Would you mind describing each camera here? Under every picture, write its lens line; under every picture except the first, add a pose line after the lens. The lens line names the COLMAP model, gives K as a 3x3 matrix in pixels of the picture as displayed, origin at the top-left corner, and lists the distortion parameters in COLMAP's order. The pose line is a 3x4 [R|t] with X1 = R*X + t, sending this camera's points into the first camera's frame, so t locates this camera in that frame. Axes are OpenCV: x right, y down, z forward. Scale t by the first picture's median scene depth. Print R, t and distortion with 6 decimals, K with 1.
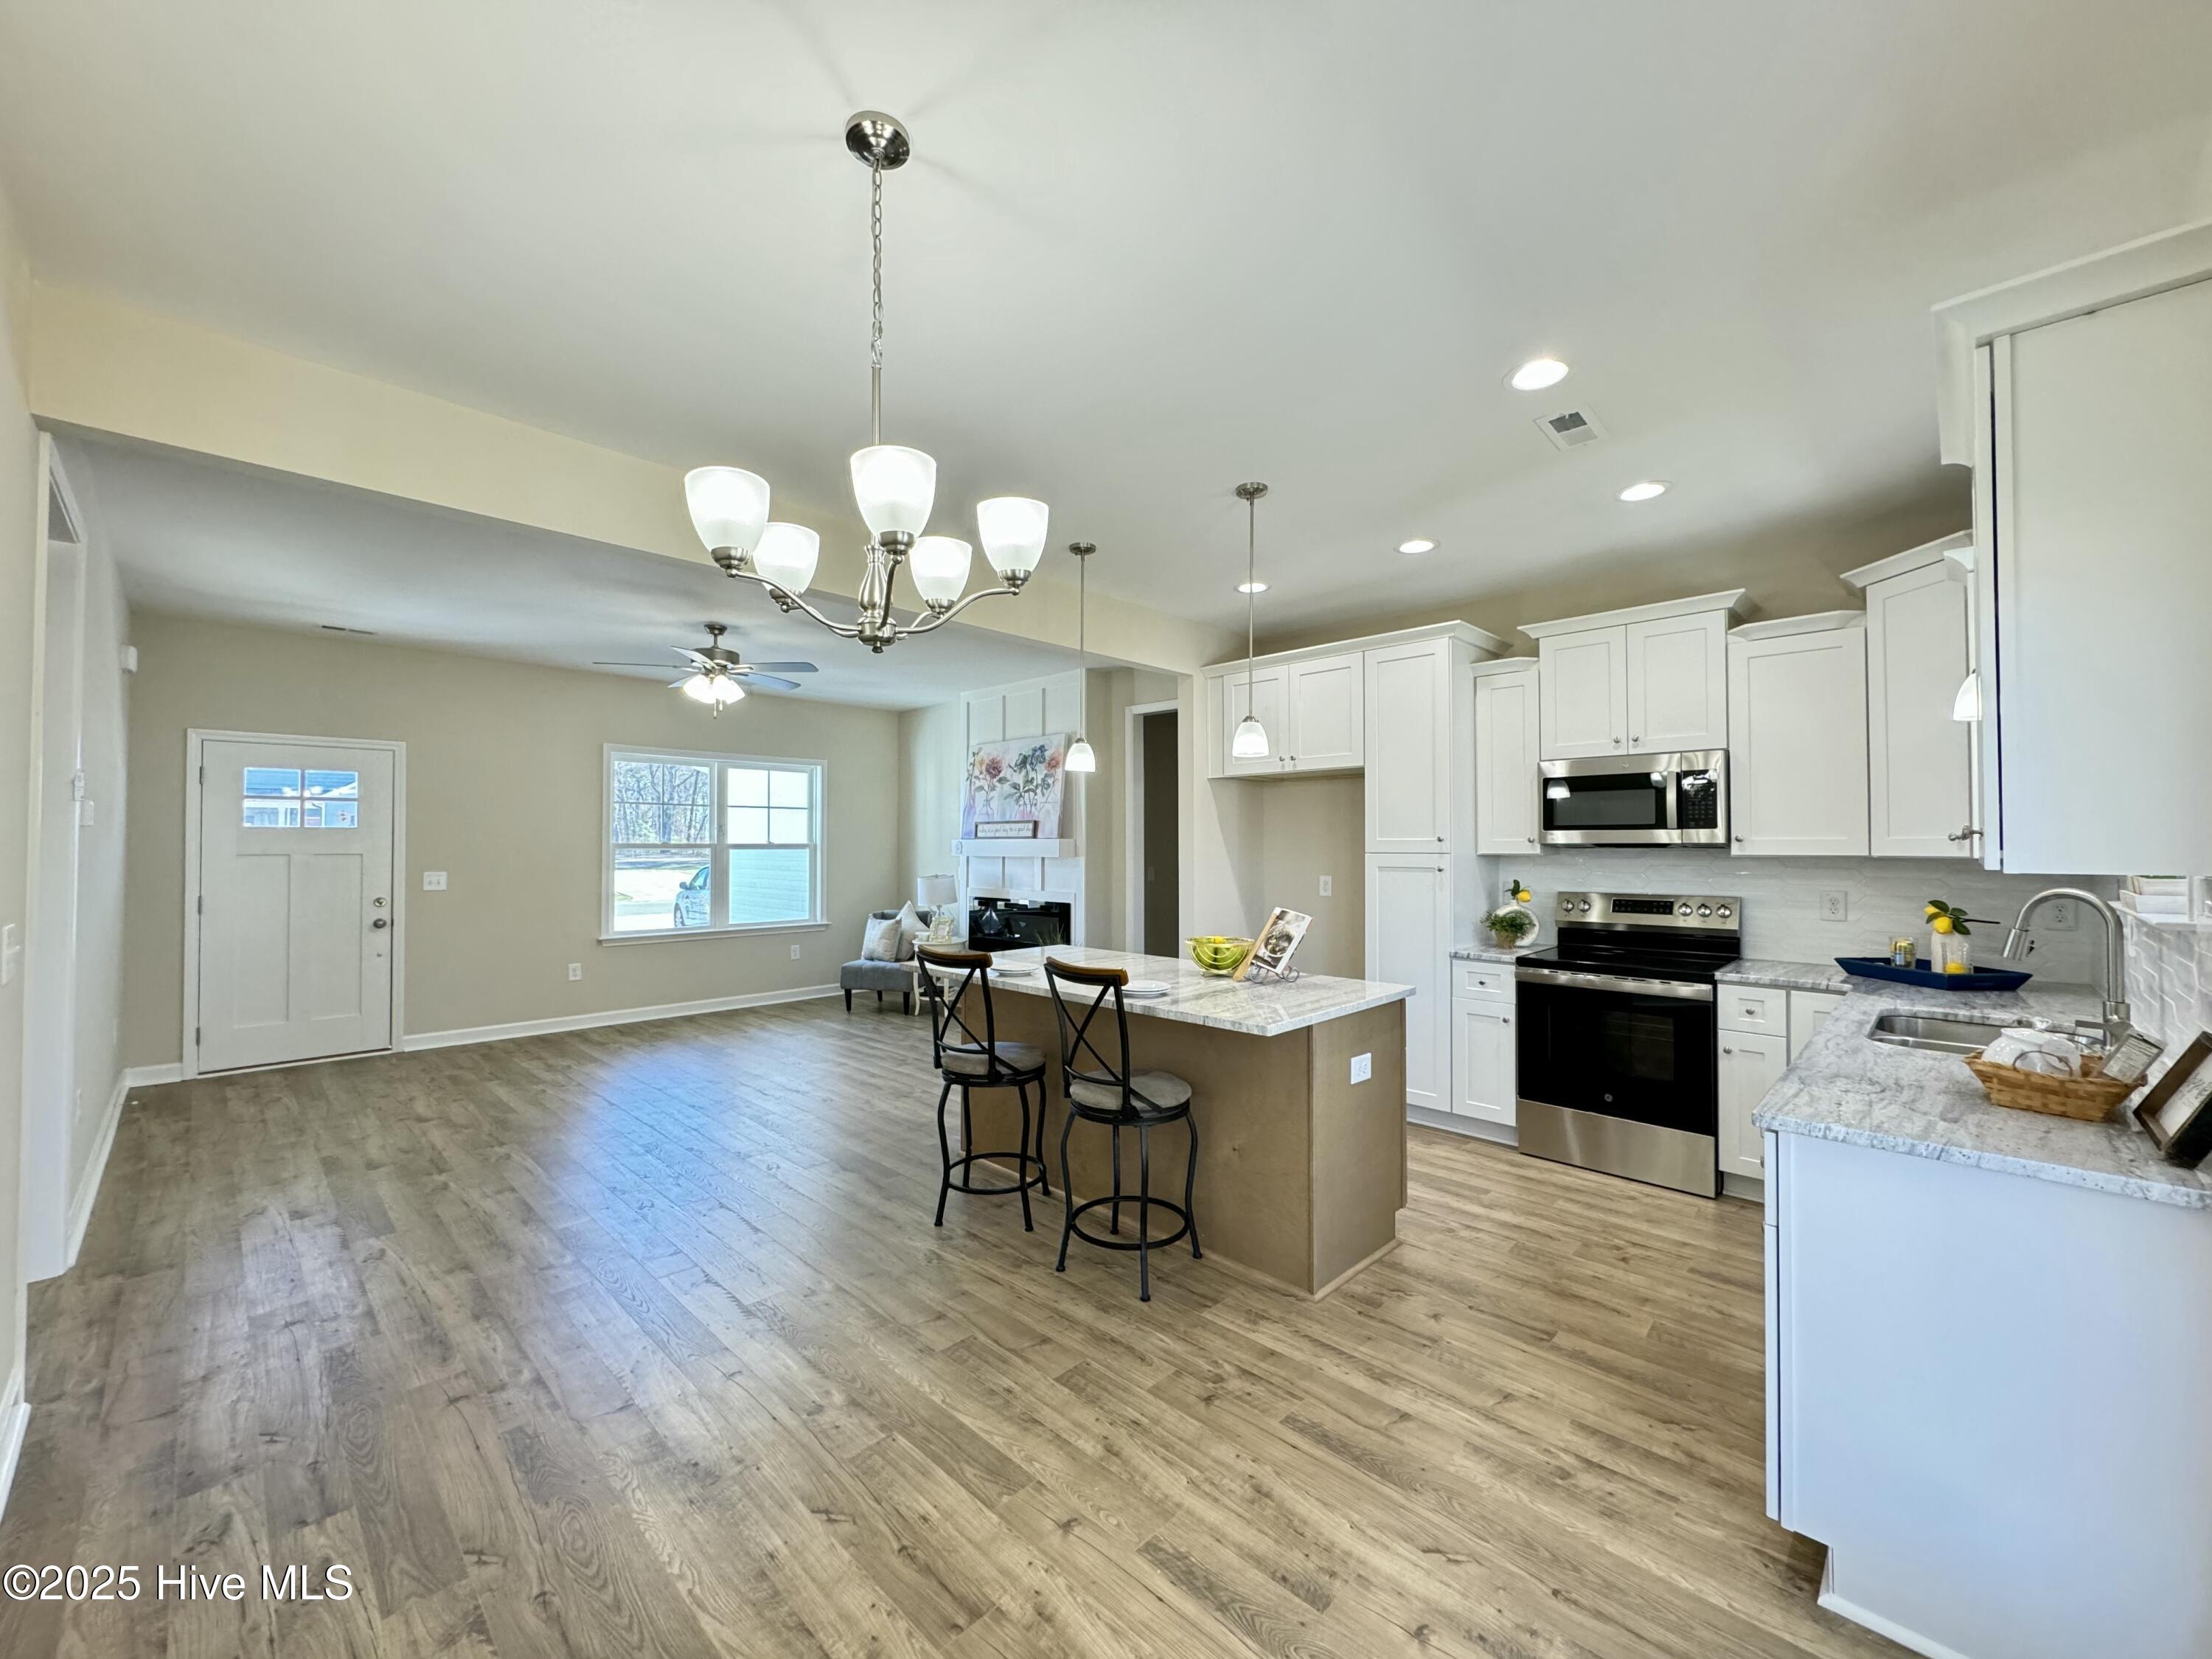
lens RADIAL K [[877.8, 0, 1106.0], [0, 877.8, 829.5], [0, 0, 1]] dist [-0.001342, -0.000173]
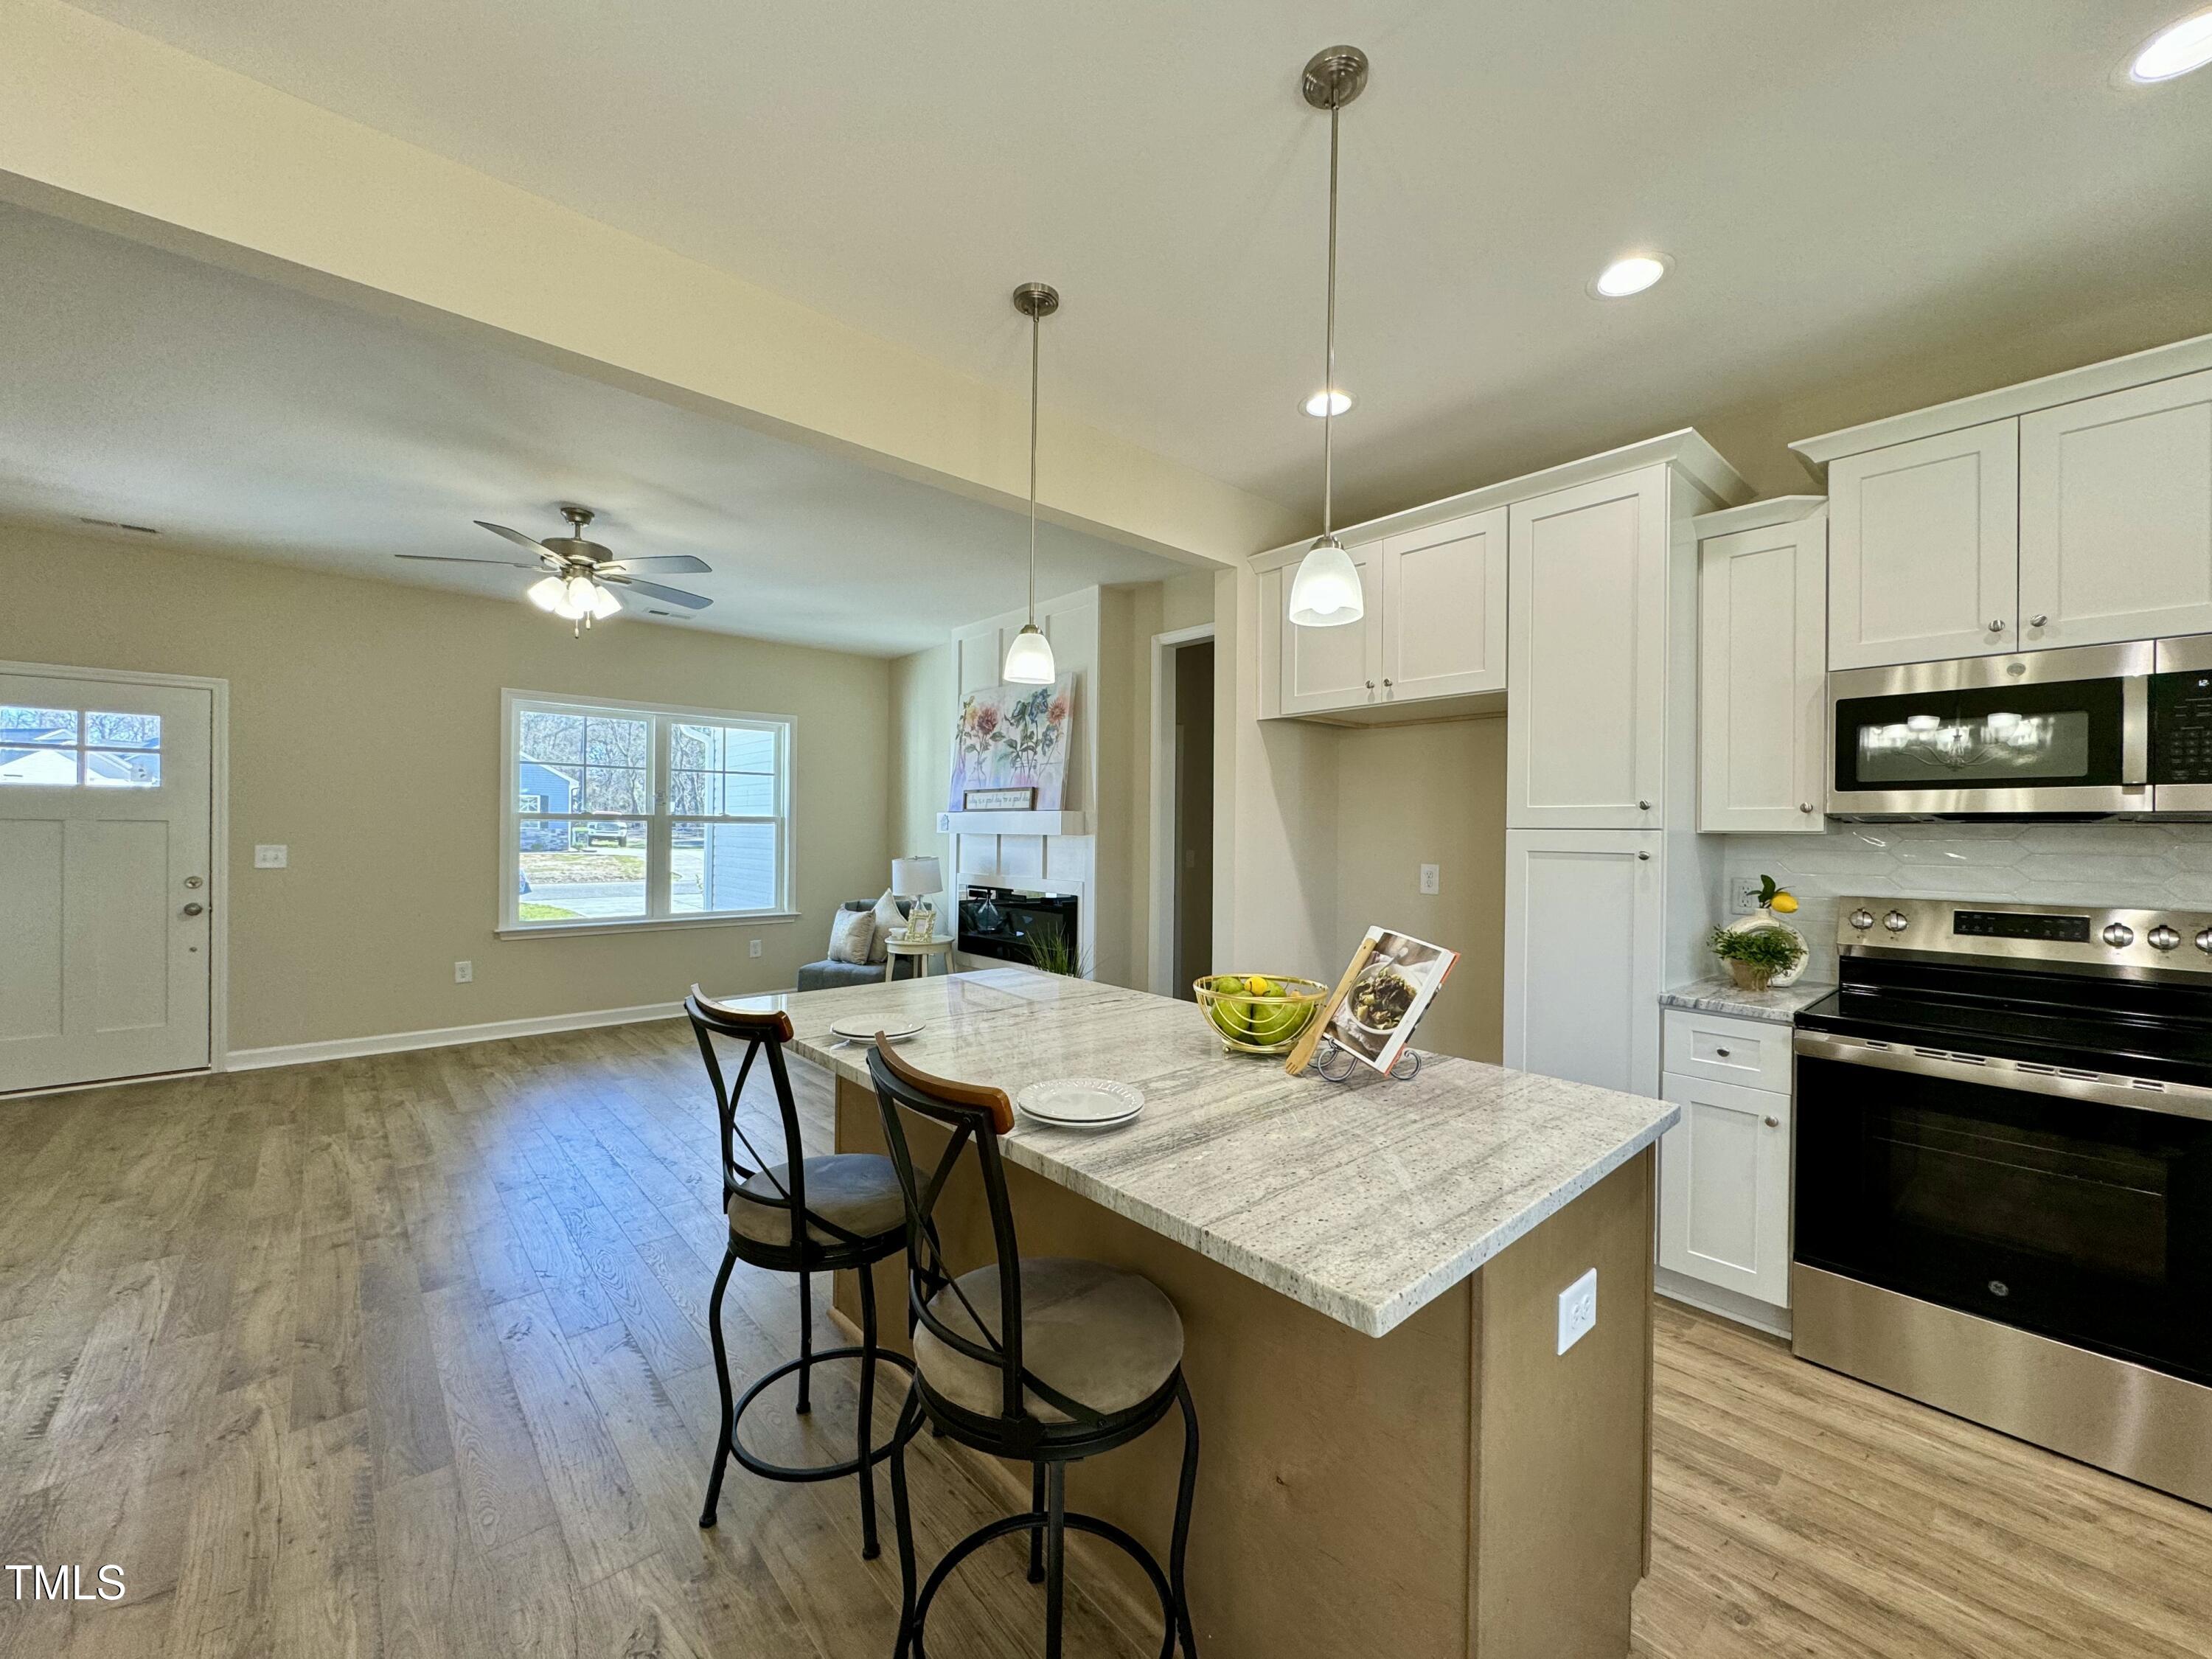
lens RADIAL K [[877.8, 0, 1106.0], [0, 877.8, 829.5], [0, 0, 1]] dist [-0.001342, -0.000173]
pose [[0.997396, 0.009650, -0.071470, 0.054337], [-0.008372, 0.999800, 0.018163, 0.017801], [0.071631, -0.017517, 0.997277, 0.347804]]
